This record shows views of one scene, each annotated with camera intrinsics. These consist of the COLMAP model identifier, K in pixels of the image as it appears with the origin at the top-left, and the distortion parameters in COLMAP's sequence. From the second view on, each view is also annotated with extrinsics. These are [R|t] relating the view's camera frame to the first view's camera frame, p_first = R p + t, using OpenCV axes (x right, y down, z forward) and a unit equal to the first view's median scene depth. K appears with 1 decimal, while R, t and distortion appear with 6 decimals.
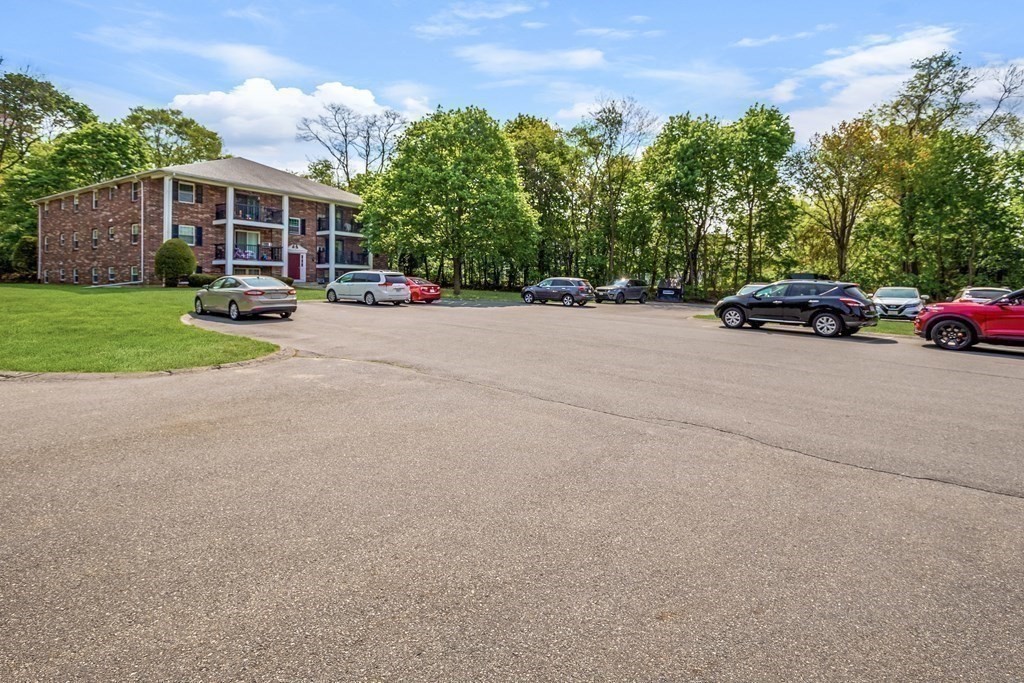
lens RADIAL K [[468.5, 0, 505.8], [0, 468.5, 286.7], [0, 0, 1]] dist [0.007405, 0.001237]
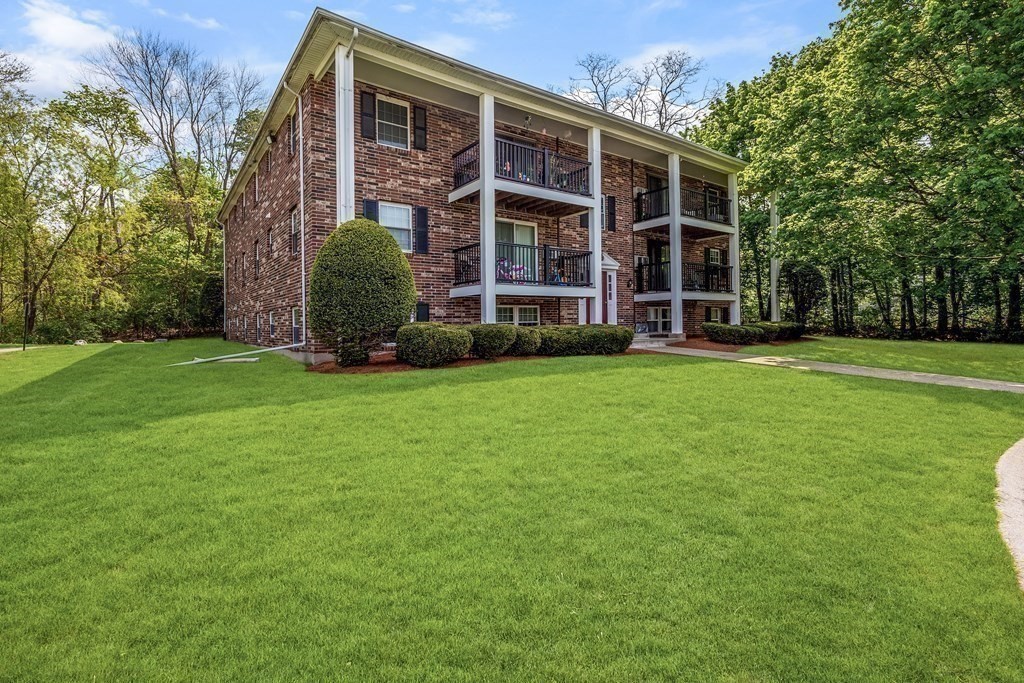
lens RADIAL K [[468.5, 0, 511.2], [0, 468.5, 335.1], [0, 0, 1]] dist [0.007405, 0.001237]
pose [[0.931324, -0.005235, -0.364154, -0.423786], [0.014307, 0.999651, 0.022220, -0.023004], [0.363911, -0.025904, 0.931073, 0.634652]]
